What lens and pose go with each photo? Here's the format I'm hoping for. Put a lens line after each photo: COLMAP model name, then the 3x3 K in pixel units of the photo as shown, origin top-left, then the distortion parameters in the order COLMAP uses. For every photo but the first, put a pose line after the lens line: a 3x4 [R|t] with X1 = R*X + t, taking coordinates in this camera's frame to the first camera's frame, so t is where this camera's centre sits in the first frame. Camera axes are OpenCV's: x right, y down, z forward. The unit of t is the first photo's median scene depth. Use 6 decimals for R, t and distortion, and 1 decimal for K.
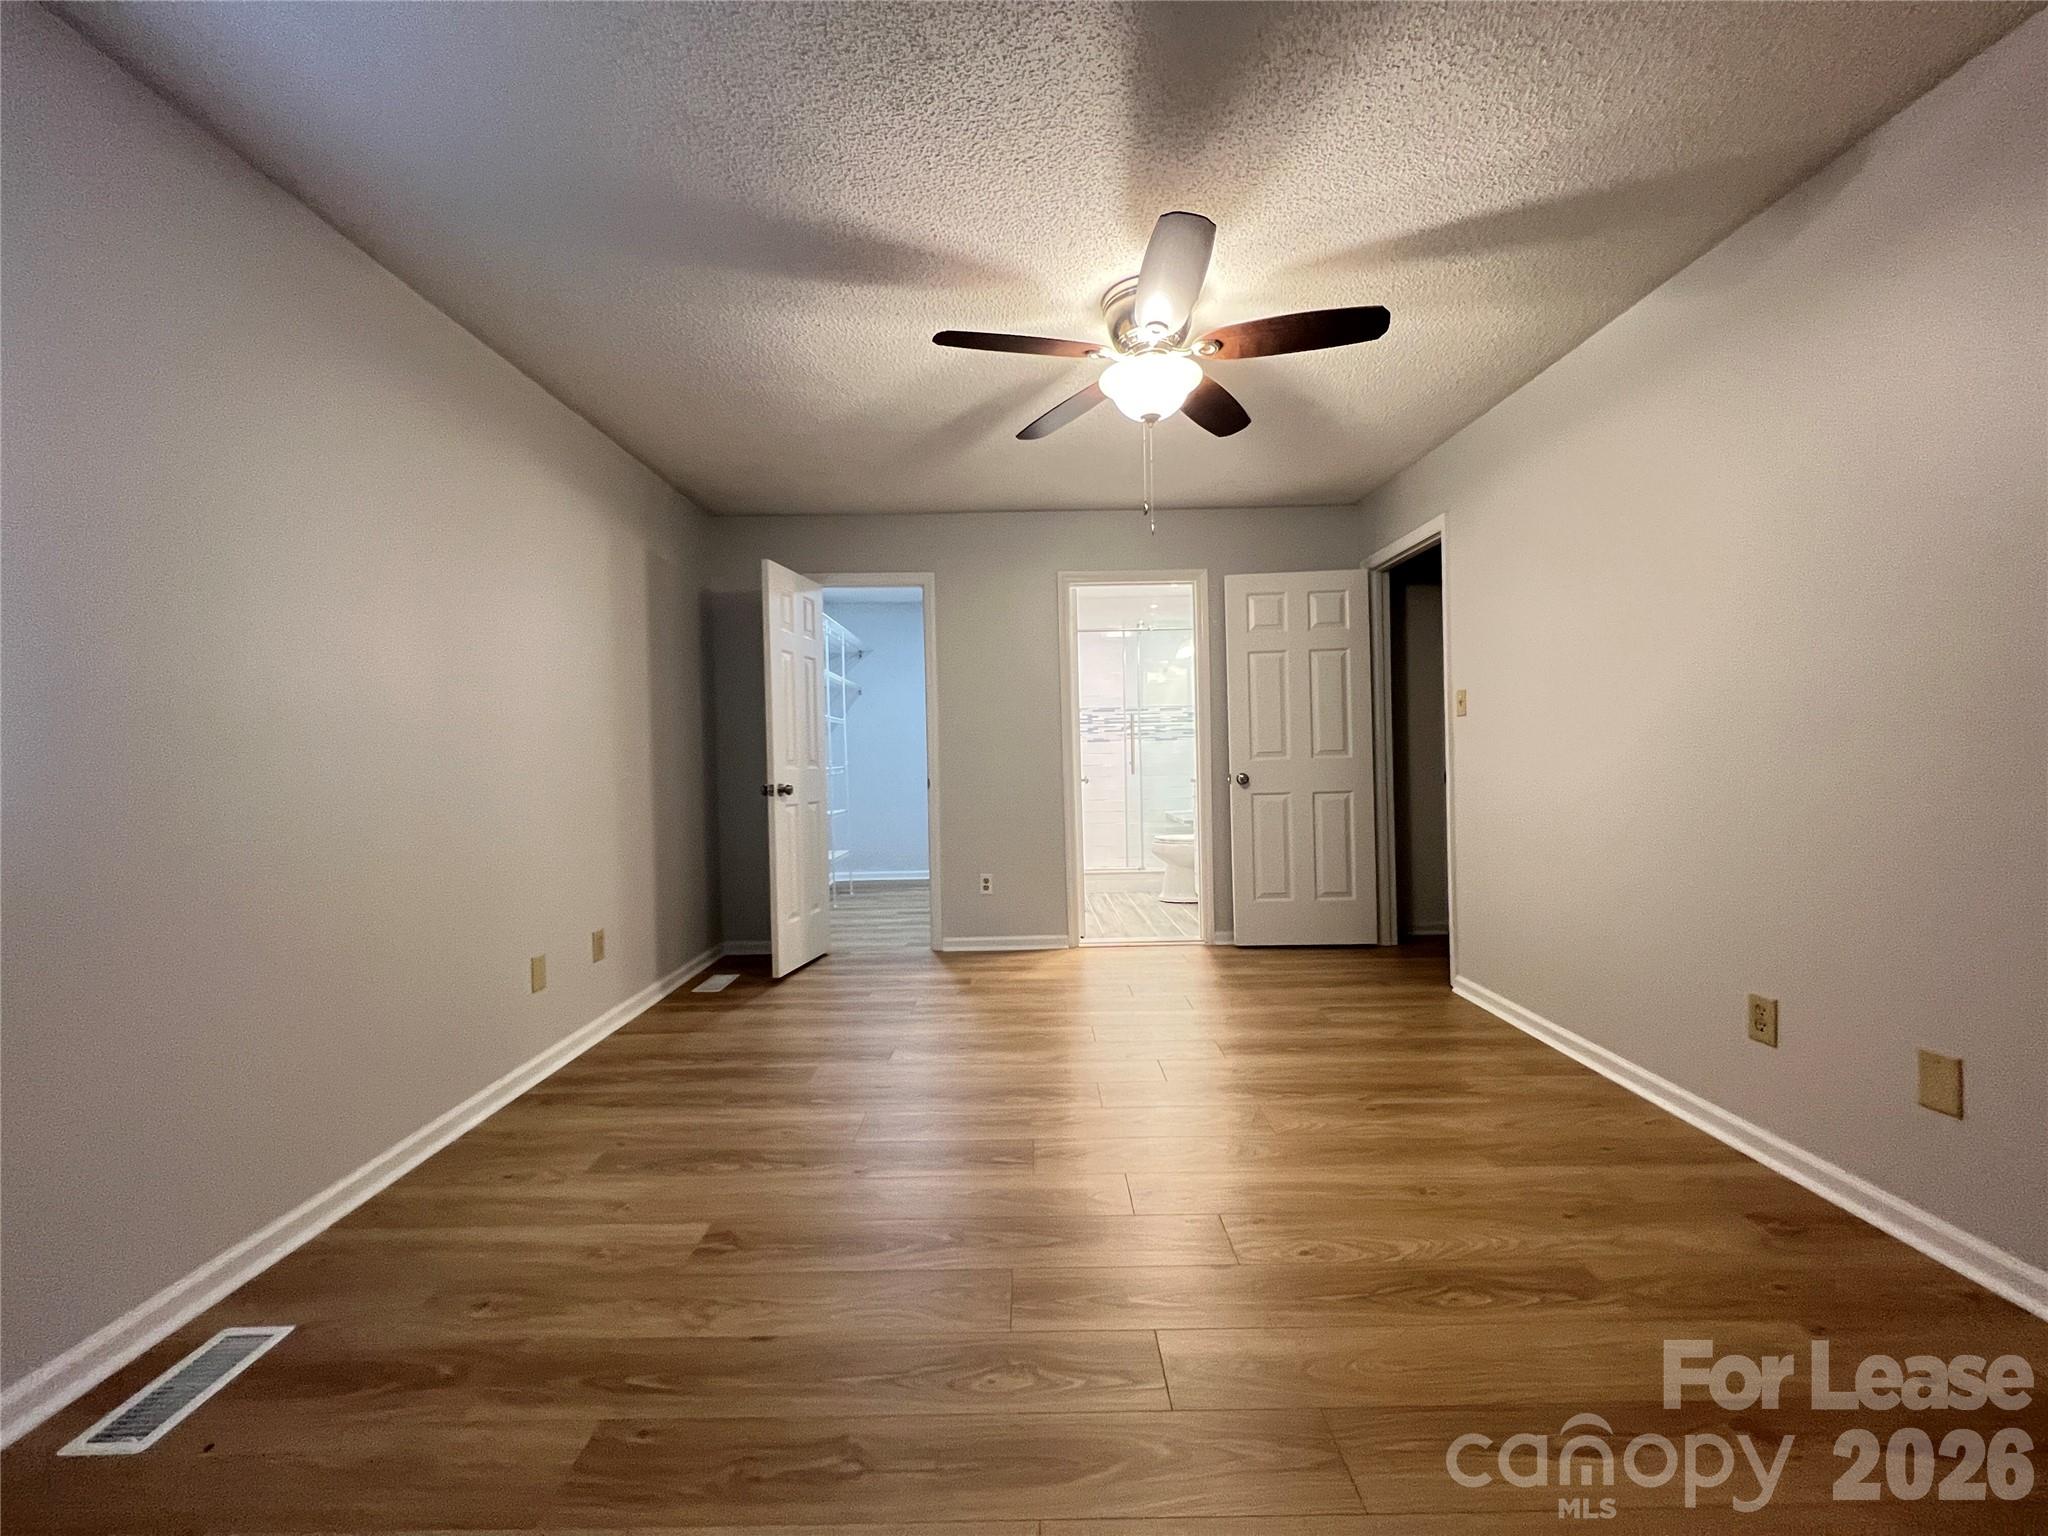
lens RADIAL K [[814.1, 0, 1017.3], [0, 814.1, 772.1], [0, 0, 1]] dist [-0.000689, -0.000280]
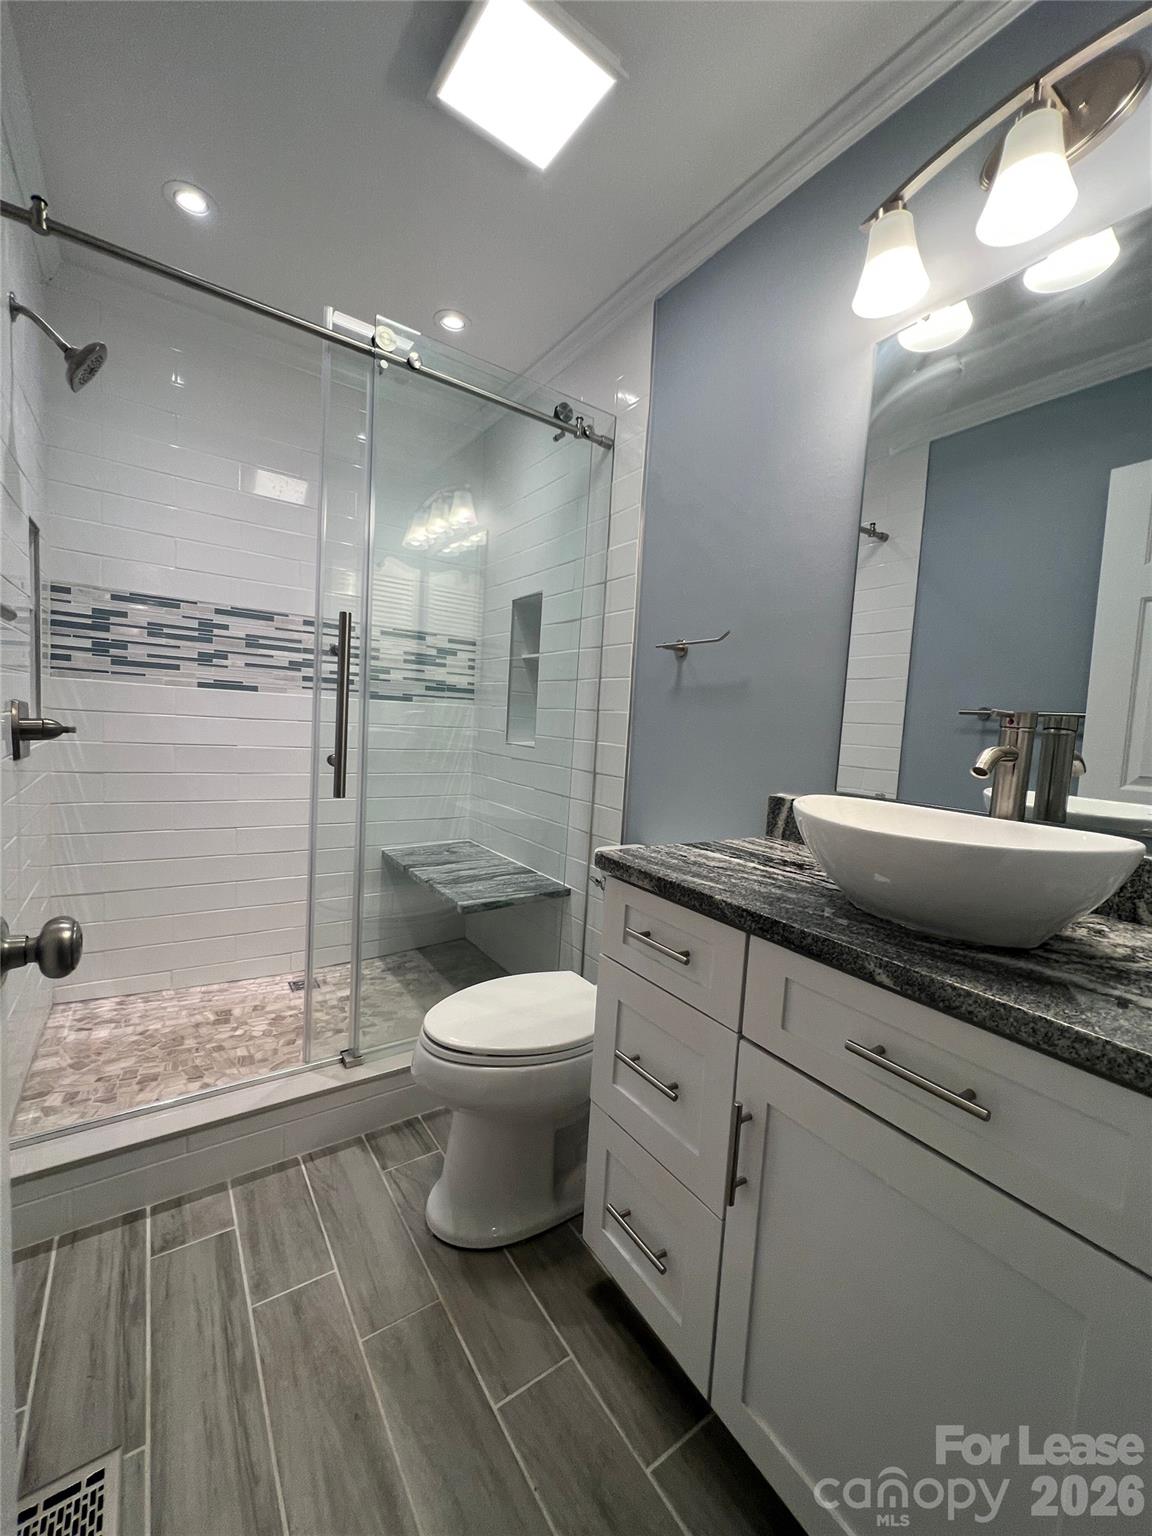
lens RADIAL K [[610.6, 0, 573.9], [0, 610.6, 766.1], [0, 0, 1]] dist [-0.000689, -0.000280]
pose [[0.817472, 0.030786, 0.575145, 0.064440], [-0.072472, 0.996132, 0.049686, -0.025200], [-0.571391, -0.082298, 0.816541, 0.620961]]
